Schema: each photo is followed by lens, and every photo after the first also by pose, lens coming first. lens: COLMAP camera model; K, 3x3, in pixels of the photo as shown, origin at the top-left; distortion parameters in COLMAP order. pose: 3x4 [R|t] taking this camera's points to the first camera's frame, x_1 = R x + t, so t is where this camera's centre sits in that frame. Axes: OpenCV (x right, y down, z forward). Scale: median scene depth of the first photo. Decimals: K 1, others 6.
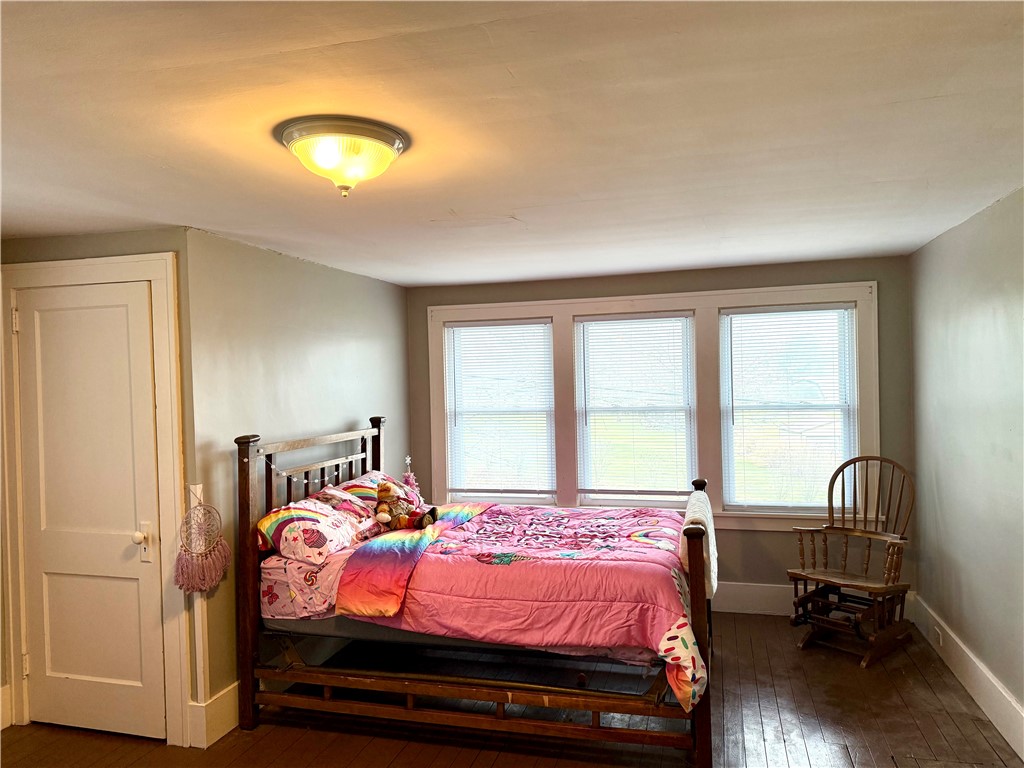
lens RADIAL K [[715.4, 0, 509.1], [0, 715.4, 381.3], [0, 0, 1]] dist [0.023825, -0.033401]
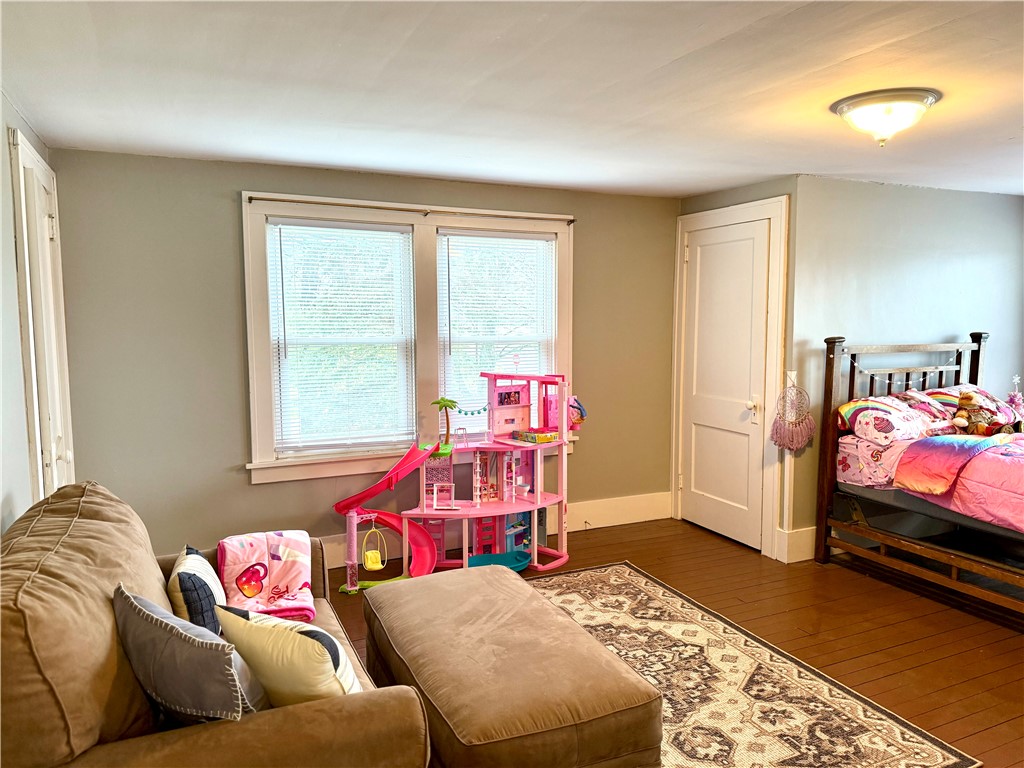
lens RADIAL K [[715.4, 0, 508.9], [0, 715.4, 381.2], [0, 0, 1]] dist [0.023825, -0.033401]
pose [[0.647078, 0.095904, -0.756368, 0.227840], [-0.019139, 0.993788, 0.109634, 0.025257], [0.762183, -0.056465, 0.644894, -0.255704]]
